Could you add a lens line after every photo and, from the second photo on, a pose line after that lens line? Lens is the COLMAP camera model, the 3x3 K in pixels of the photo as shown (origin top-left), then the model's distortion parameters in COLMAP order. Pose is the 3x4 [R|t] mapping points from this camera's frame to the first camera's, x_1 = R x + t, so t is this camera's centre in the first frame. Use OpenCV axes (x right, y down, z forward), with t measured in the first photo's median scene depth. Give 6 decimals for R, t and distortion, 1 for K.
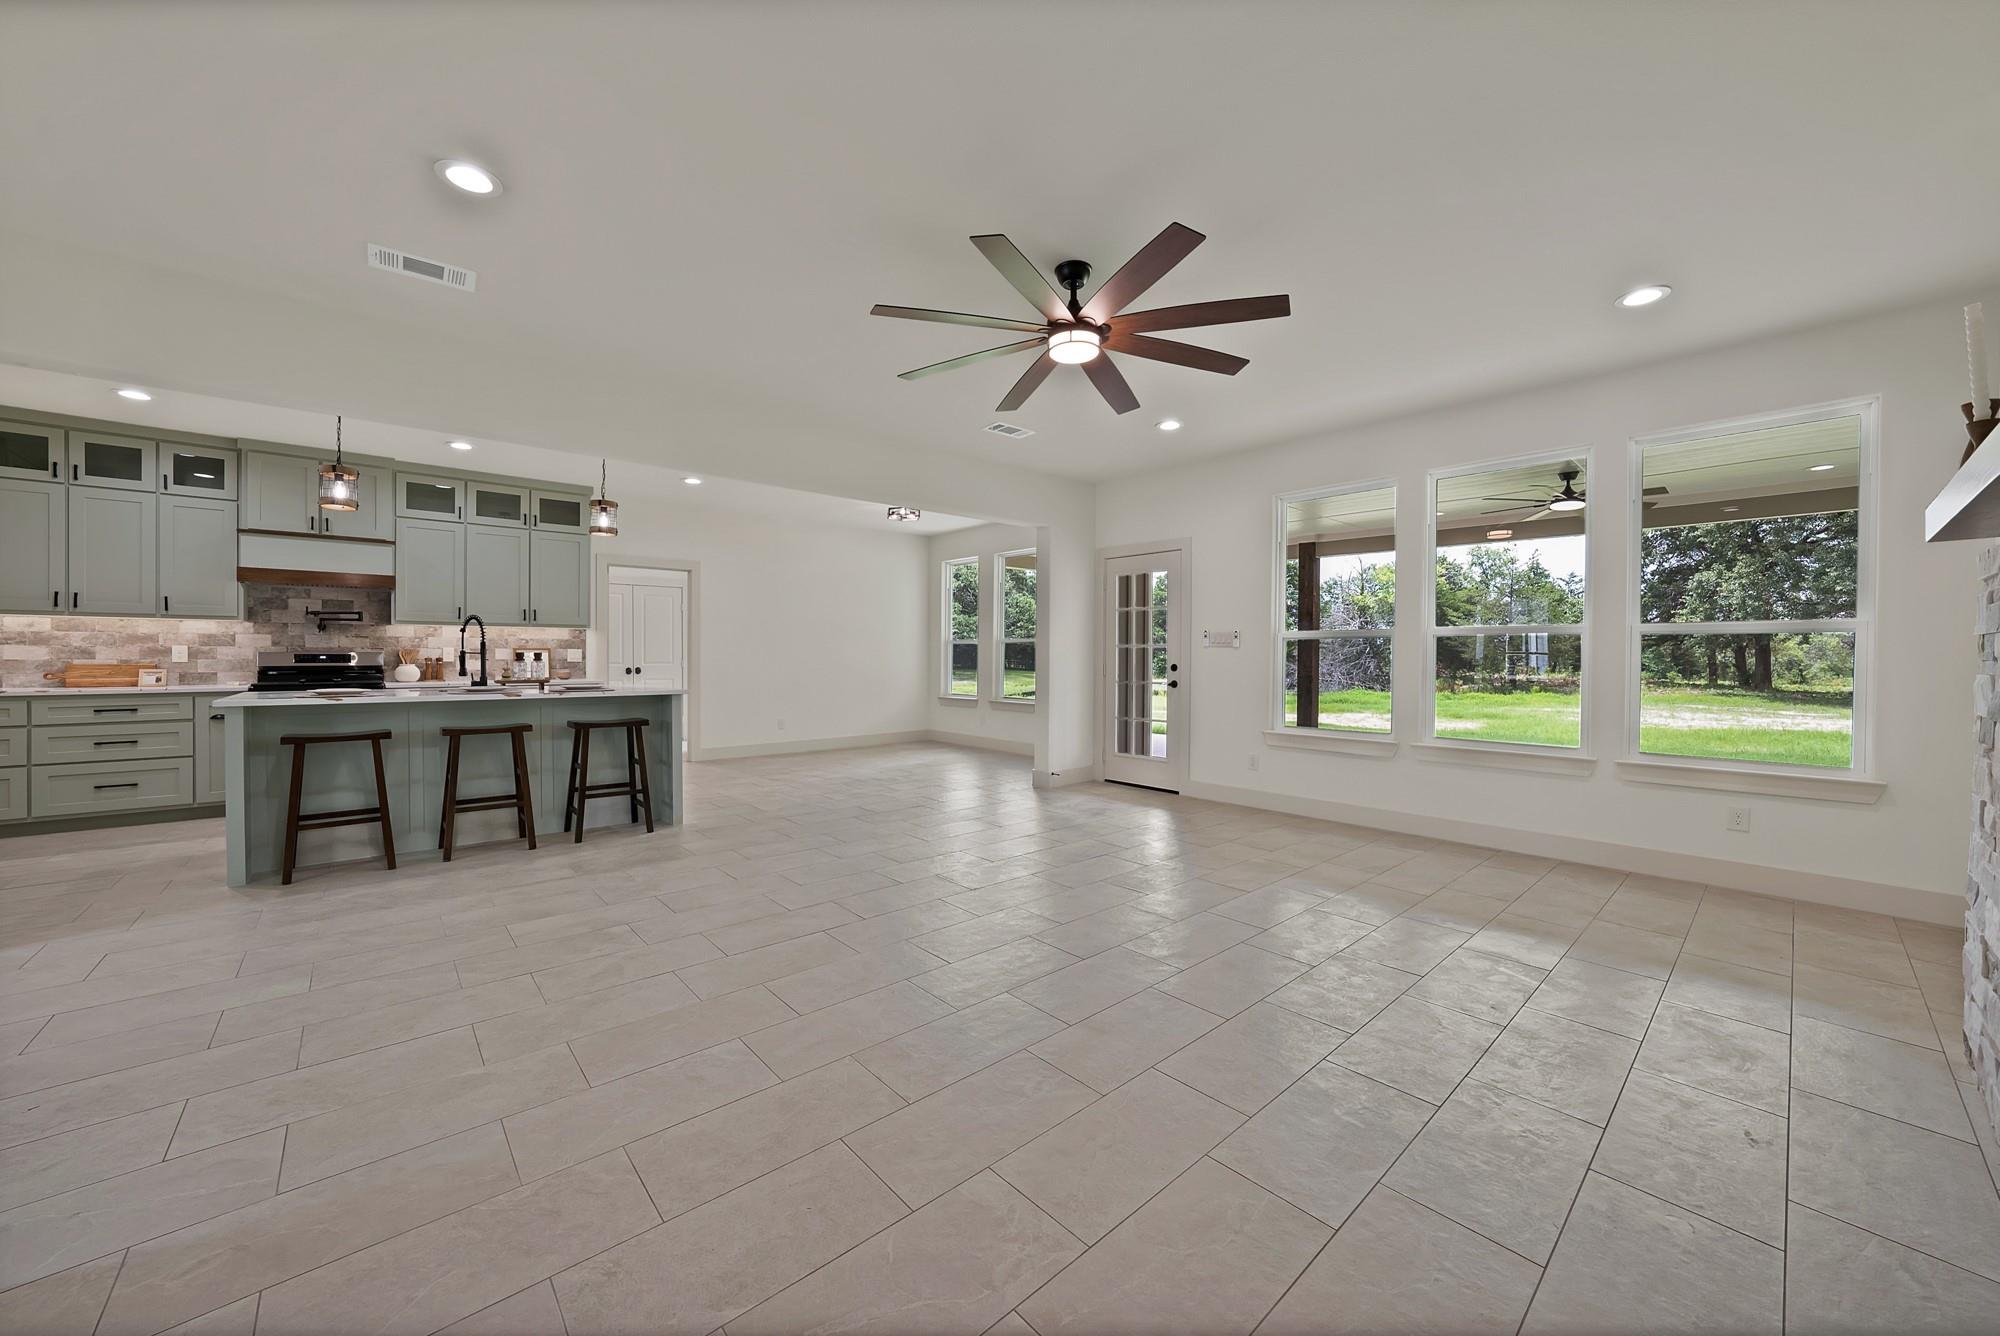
lens RADIAL K [[719.8, 0, 1010.7], [0, 719.8, 668.1], [0, 0, 1]] dist [-0.000898, -0.000082]
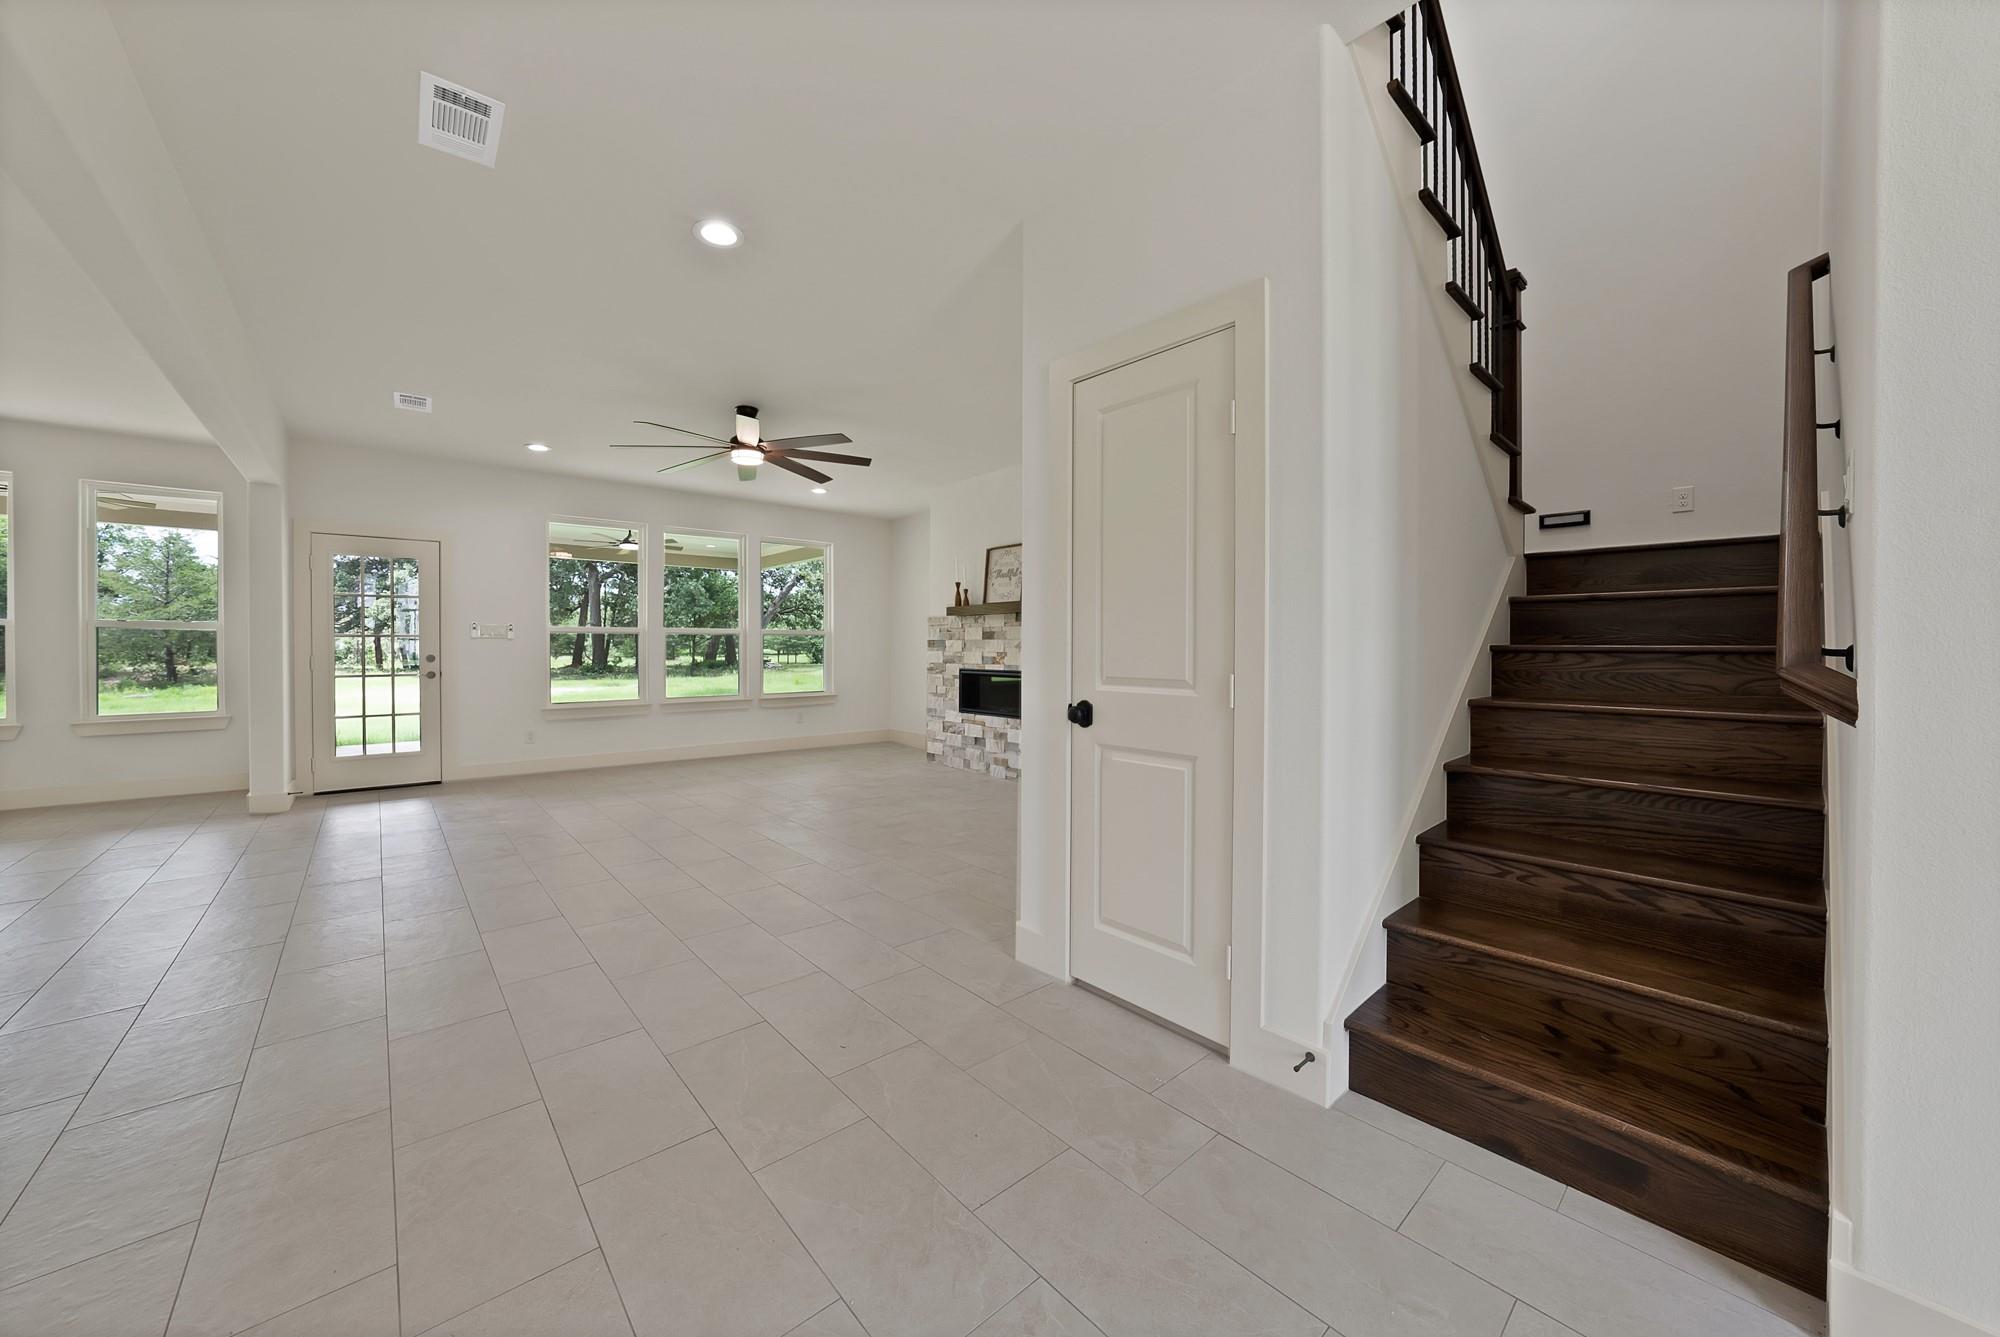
lens RADIAL K [[719.8, 0, 1005.8], [0, 719.8, 652.5], [0, 0, 1]] dist [-0.000898, -0.000082]
pose [[-0.012826, -0.013545, 0.999826, -0.743752], [0.007312, 0.999880, 0.013639, -0.016067], [-0.999891, 0.007486, -0.012726, 0.205754]]
